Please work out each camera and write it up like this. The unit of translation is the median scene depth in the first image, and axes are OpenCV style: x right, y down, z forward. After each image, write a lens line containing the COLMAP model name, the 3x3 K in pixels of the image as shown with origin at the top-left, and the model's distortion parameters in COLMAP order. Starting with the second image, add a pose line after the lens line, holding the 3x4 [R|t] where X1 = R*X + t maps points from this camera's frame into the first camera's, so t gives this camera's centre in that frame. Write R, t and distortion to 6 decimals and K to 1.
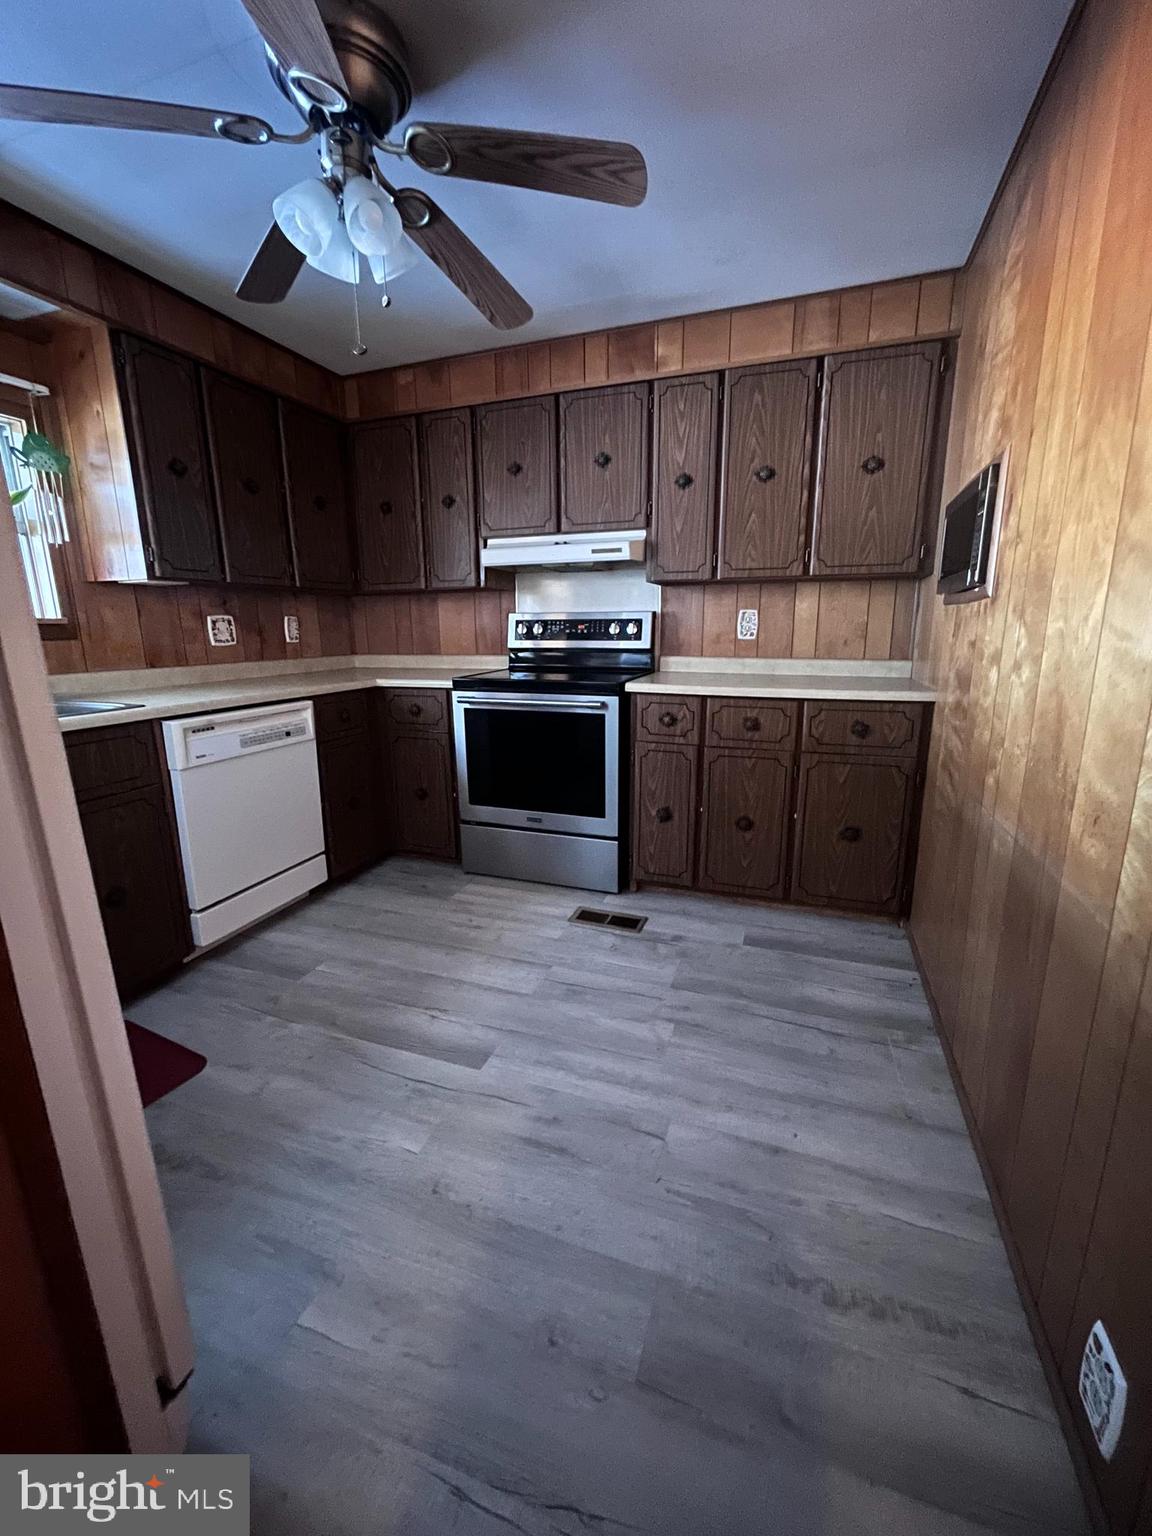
lens RADIAL K [[623.1, 0, 574.5], [0, 623.1, 764.6], [0, 0, 1]] dist [-0.001049, -0.000321]
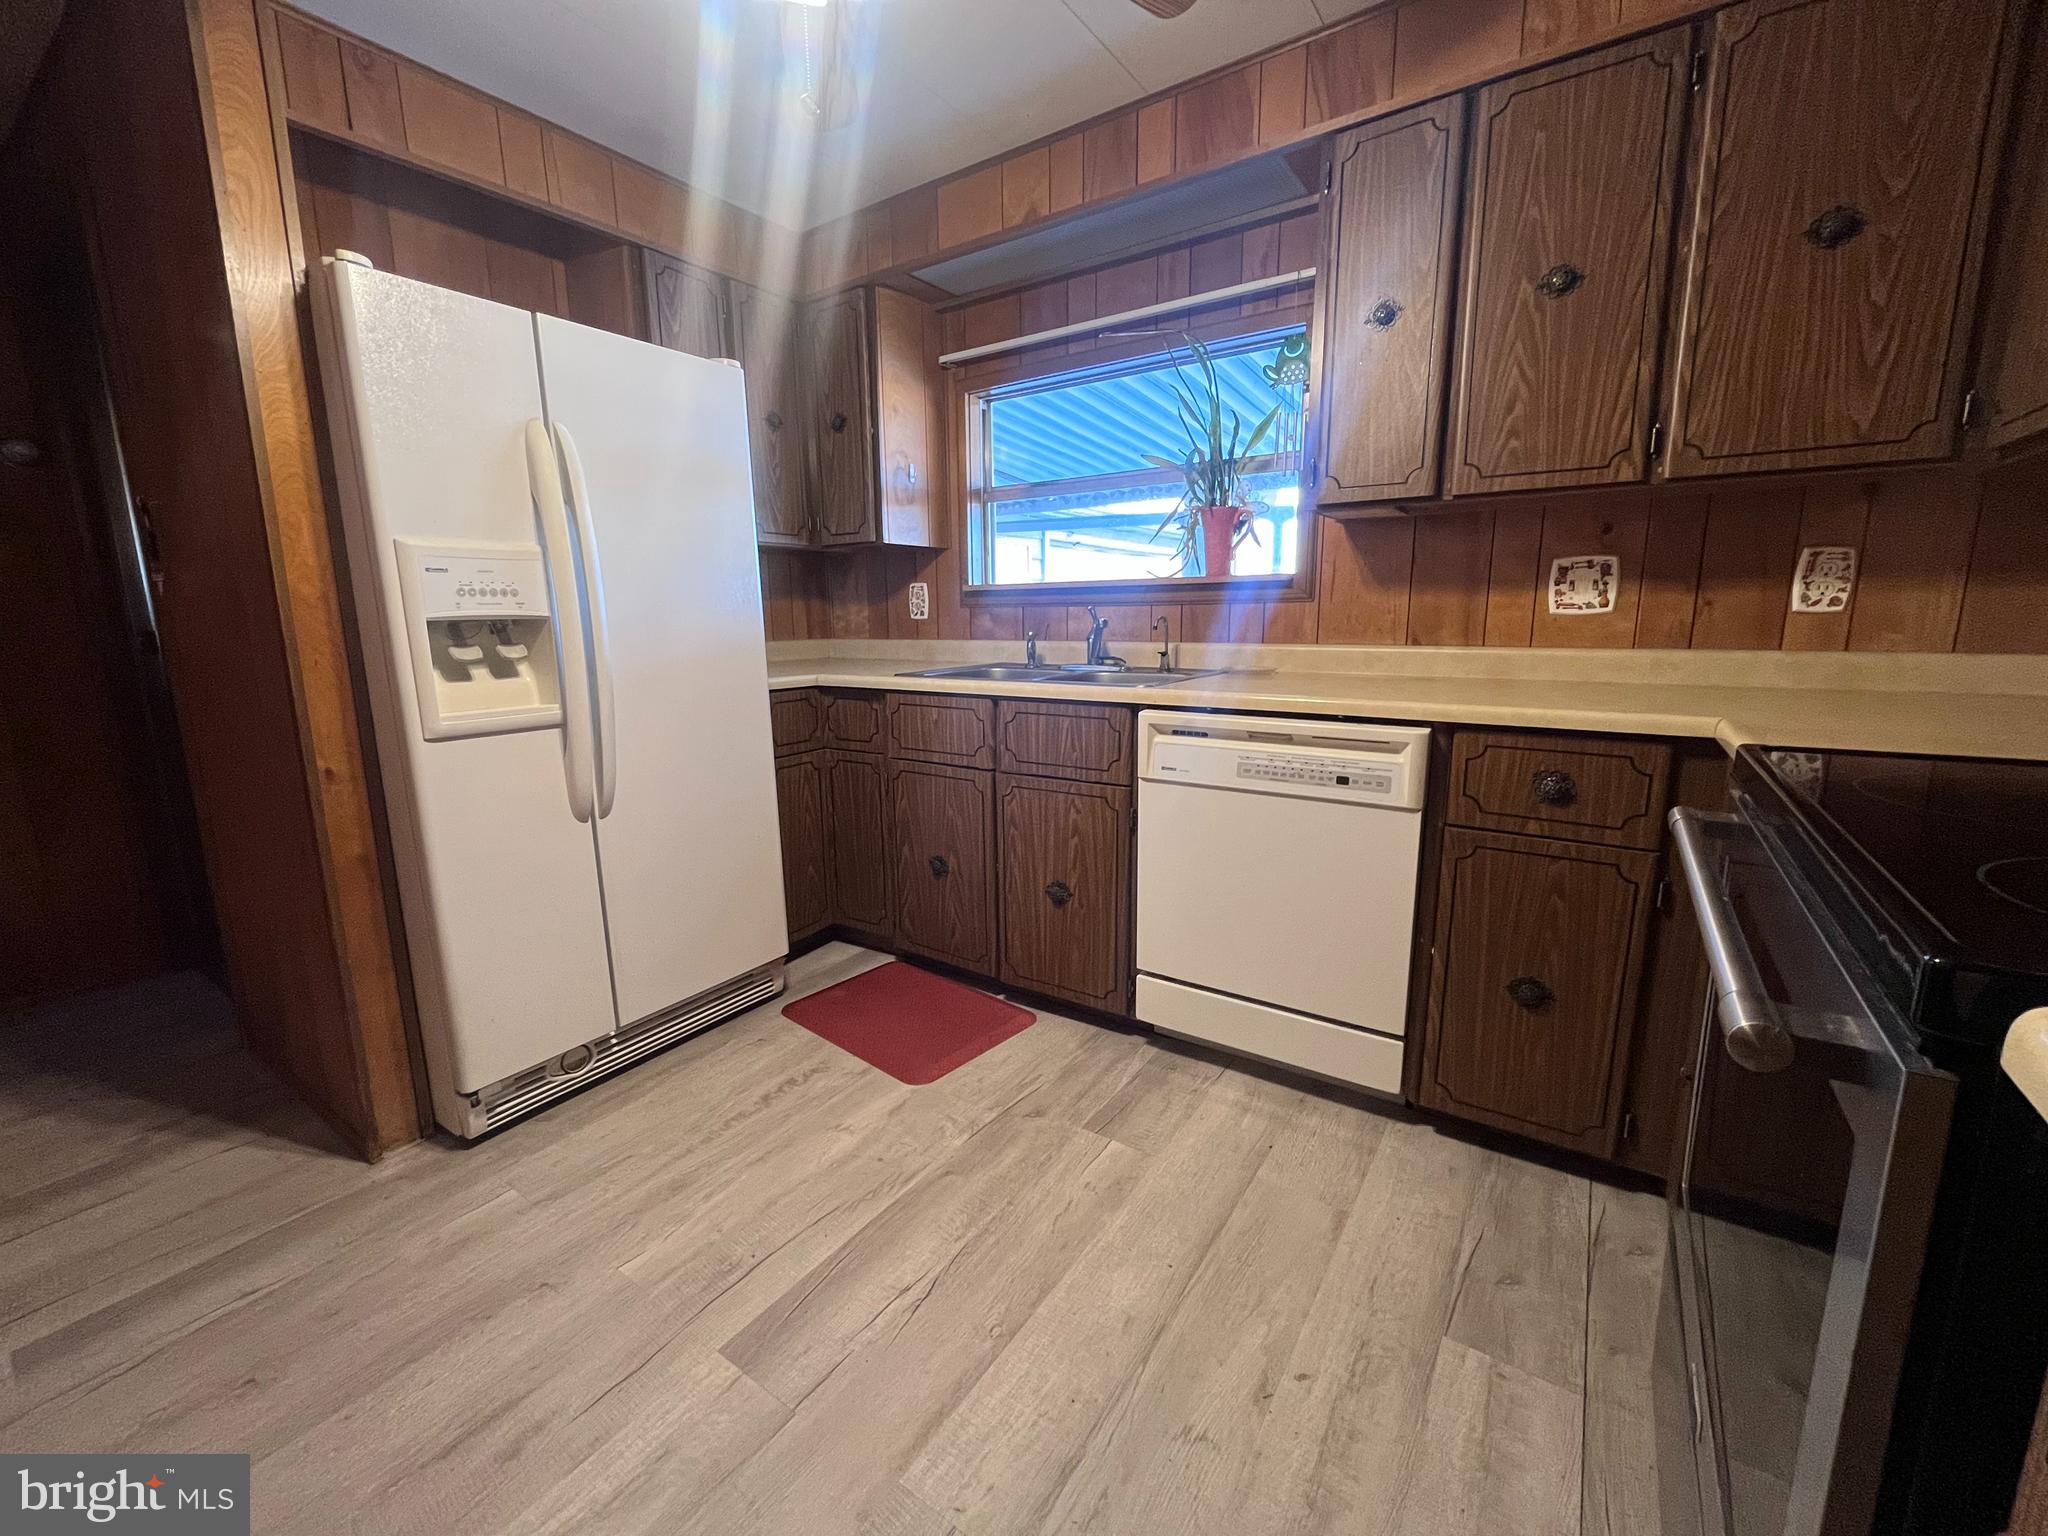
lens RADIAL K [[830.8, 0, 1026.3], [0, 830.8, 759.2], [0, 0, 1]] dist [-0.001049, -0.000321]
pose [[-0.251664, 0.184080, -0.950147, 0.275266], [-0.193848, 0.952263, 0.235834, -0.180809], [0.948202, 0.243535, -0.203967, 0.884470]]
